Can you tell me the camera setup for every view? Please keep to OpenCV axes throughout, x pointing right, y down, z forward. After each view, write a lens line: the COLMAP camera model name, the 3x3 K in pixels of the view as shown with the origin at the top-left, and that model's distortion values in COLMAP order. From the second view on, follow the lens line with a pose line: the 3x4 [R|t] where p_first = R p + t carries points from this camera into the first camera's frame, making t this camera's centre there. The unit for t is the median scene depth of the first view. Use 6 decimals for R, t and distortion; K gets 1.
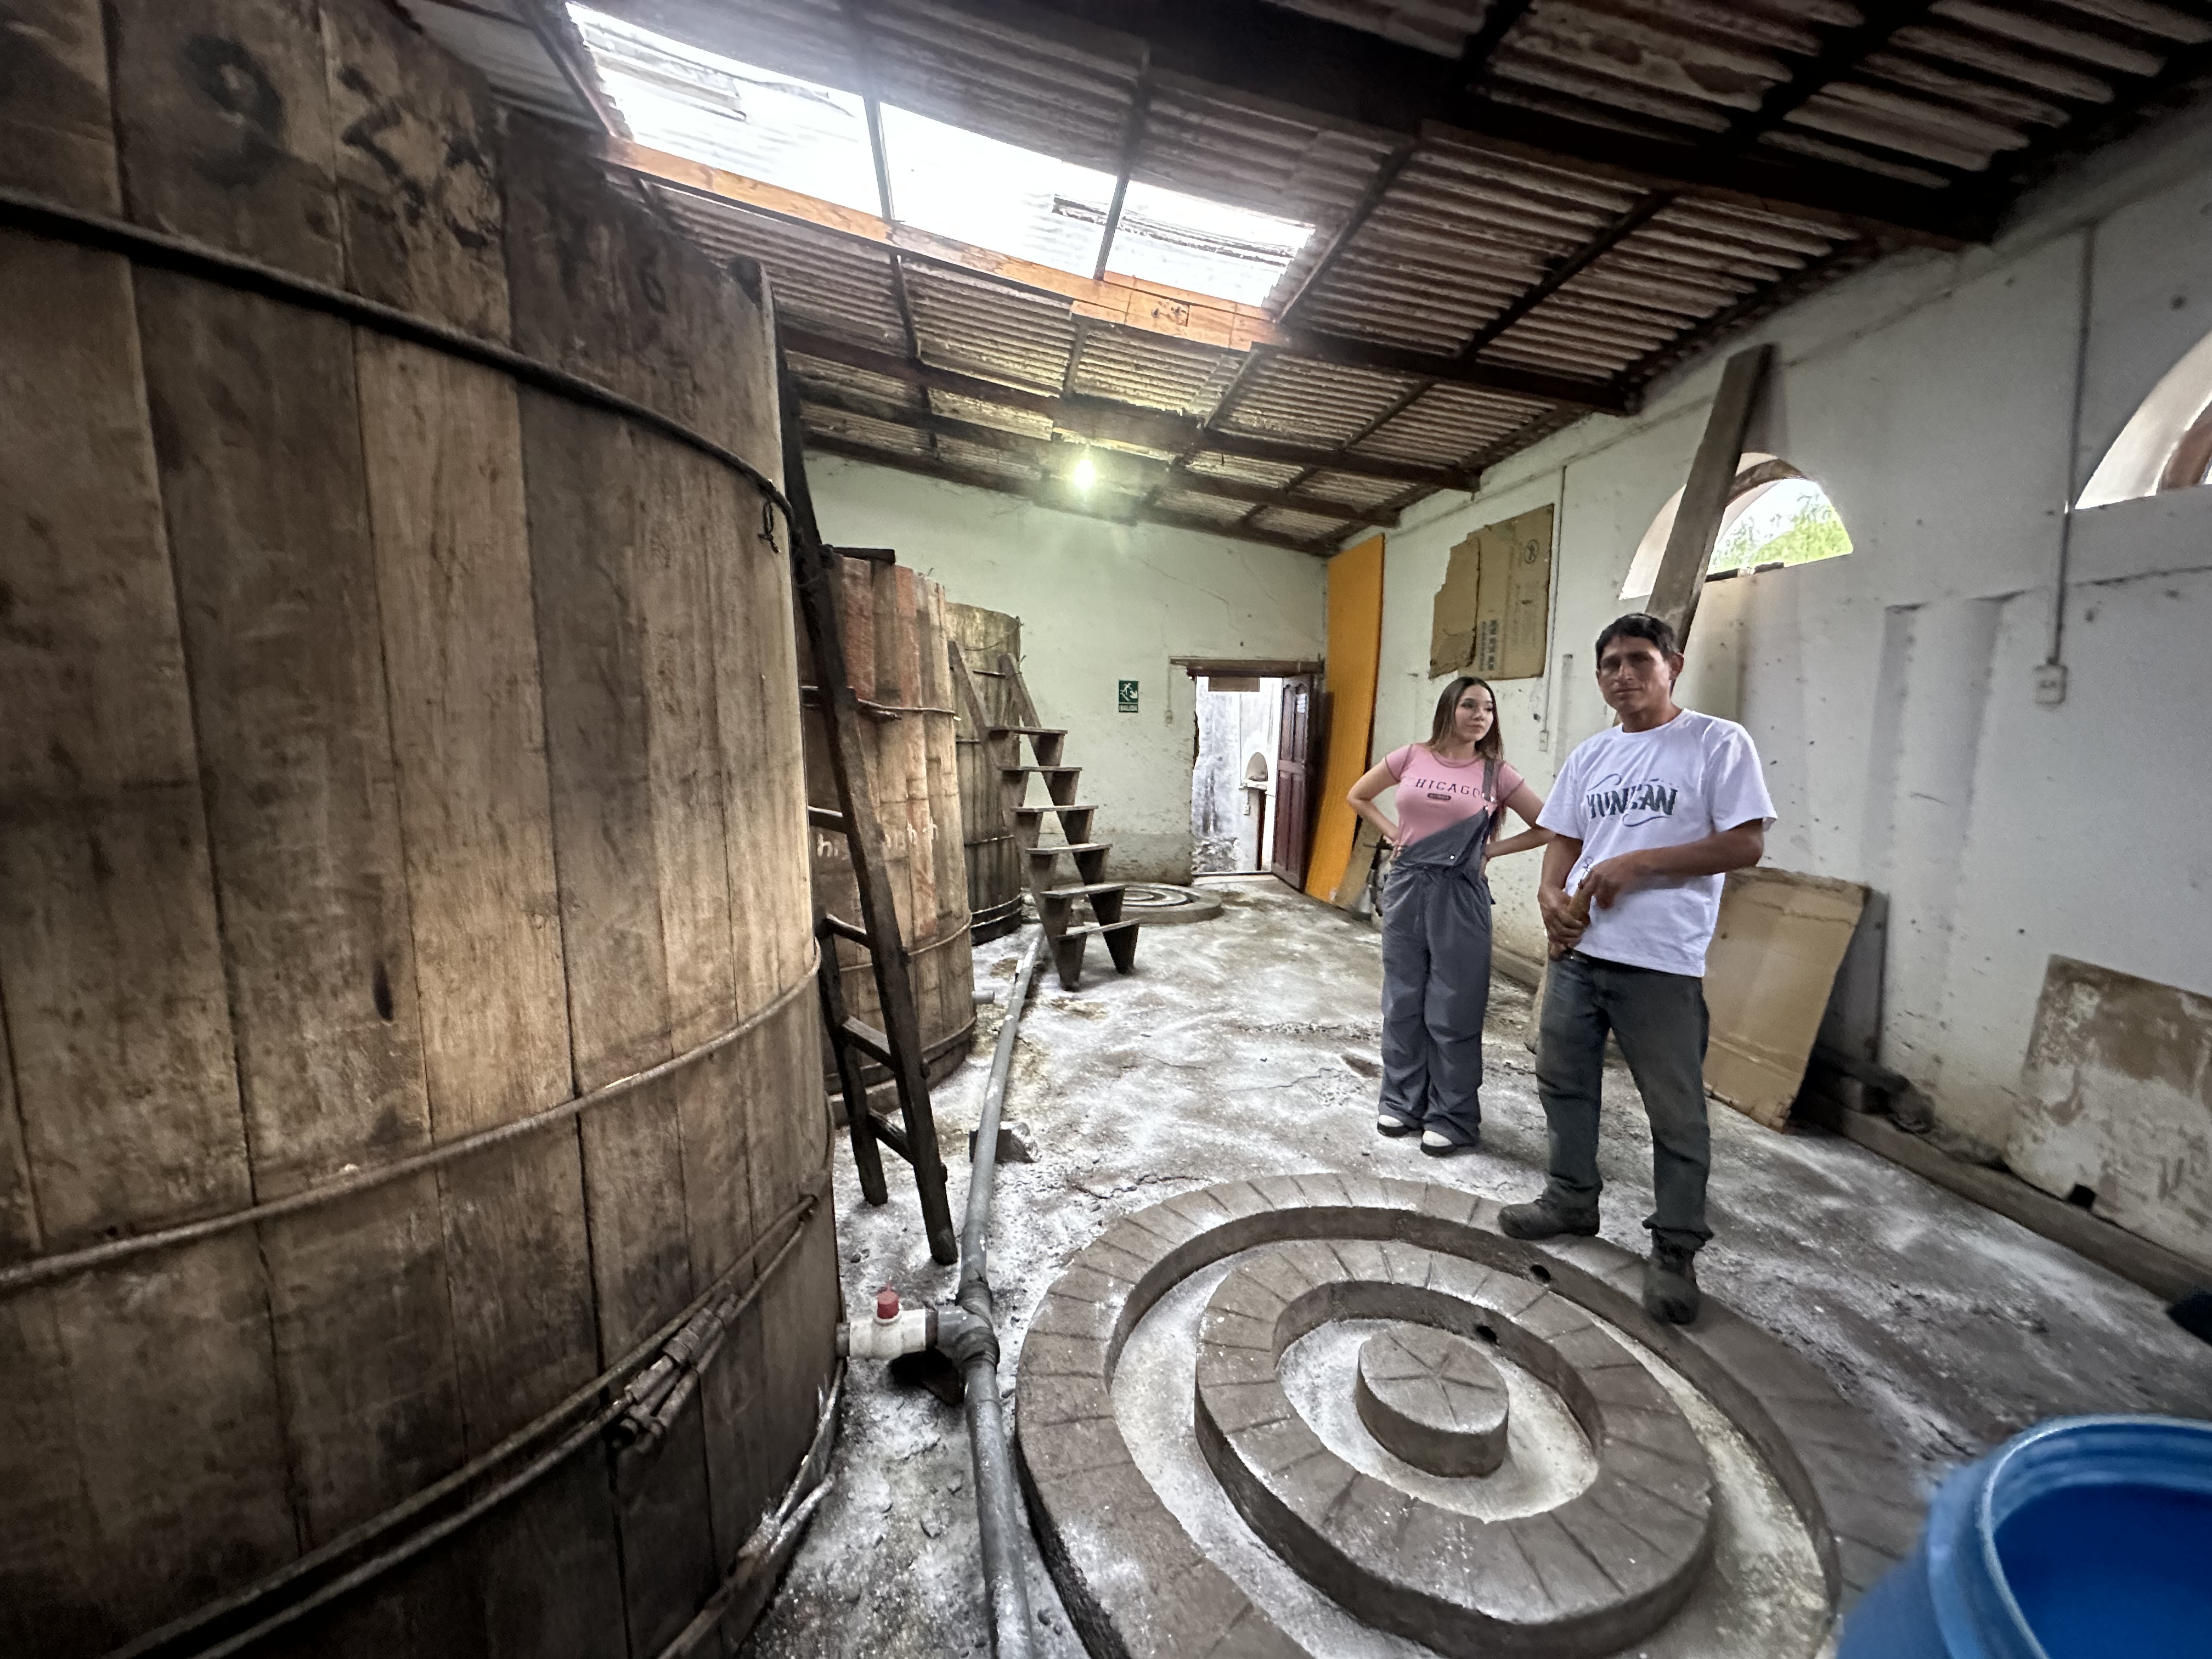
lens RADIAL K [[886.2, 0, 1114.8], [0, 886.2, 831.4], [0, 0, 1]] dist [-0.002466, 0.000018]
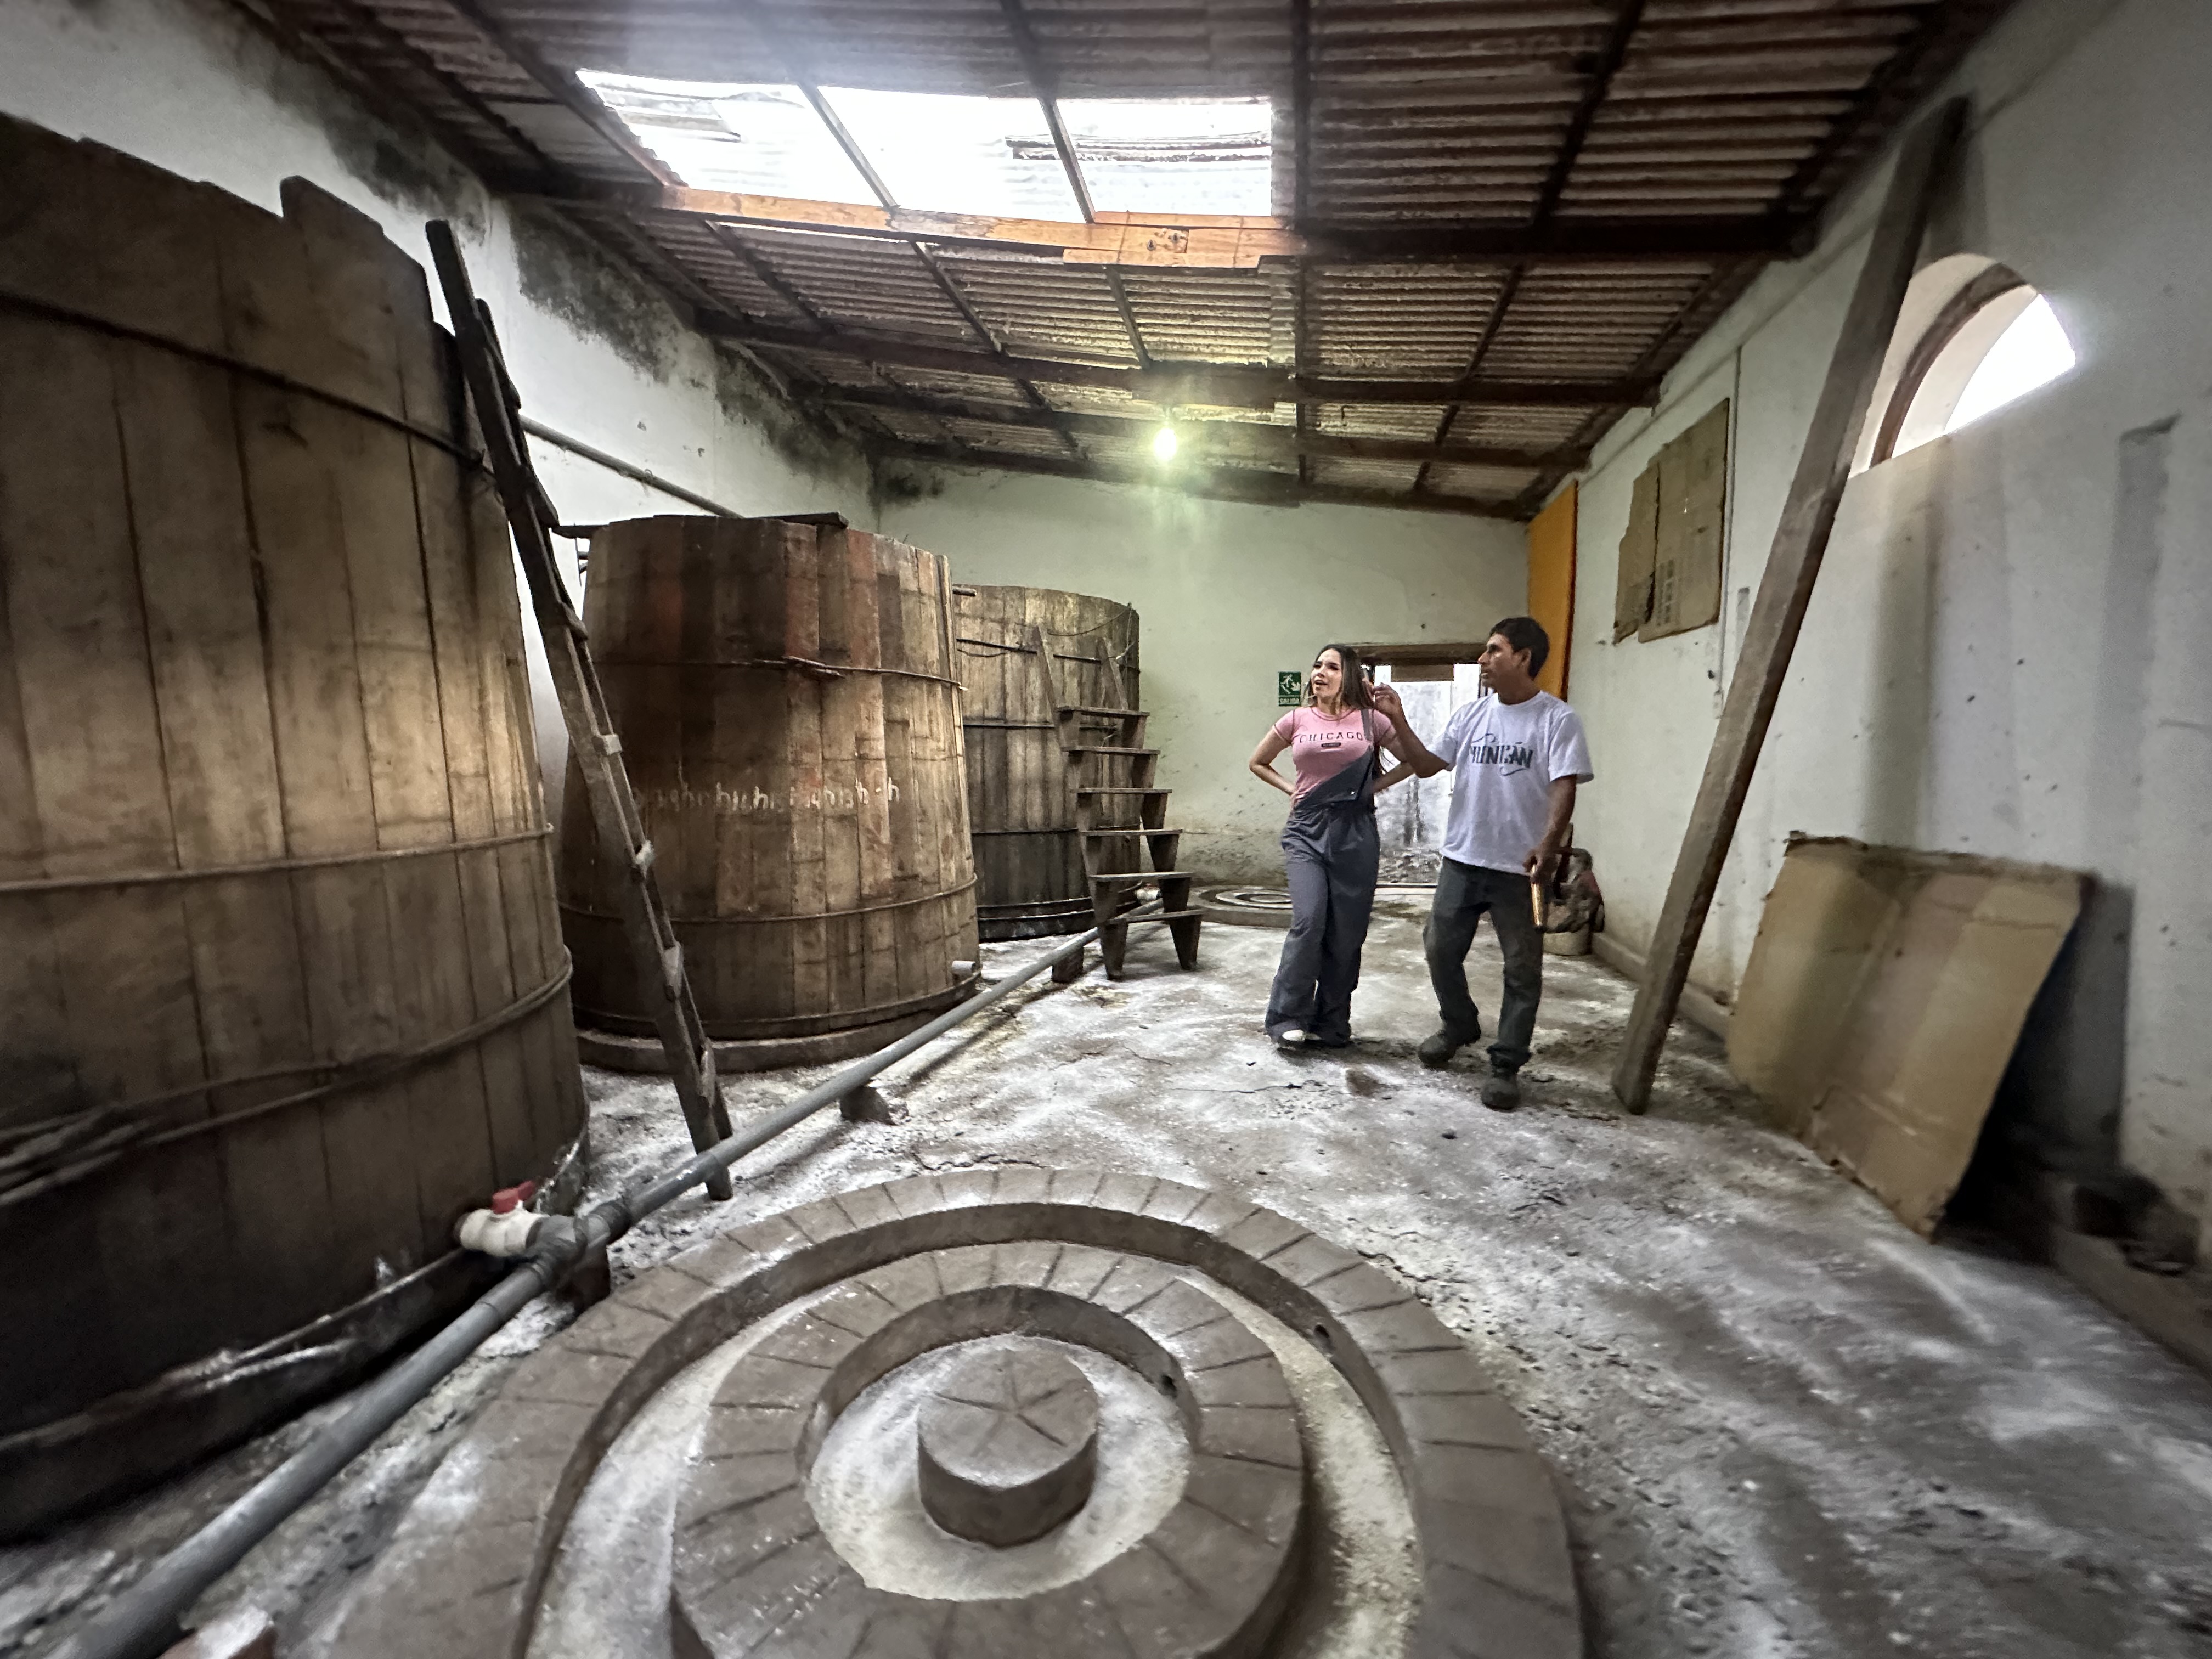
lens RADIAL K [[886.2, 0, 1114.8], [0, 886.2, 831.4], [0, 0, 1]] dist [-0.002466, 0.000018]
pose [[0.938438, 0.017479, -0.345005, 0.362509], [-0.028484, 0.999233, -0.026855, 0.061194], [0.344271, 0.035029, 0.938217, 0.140649]]
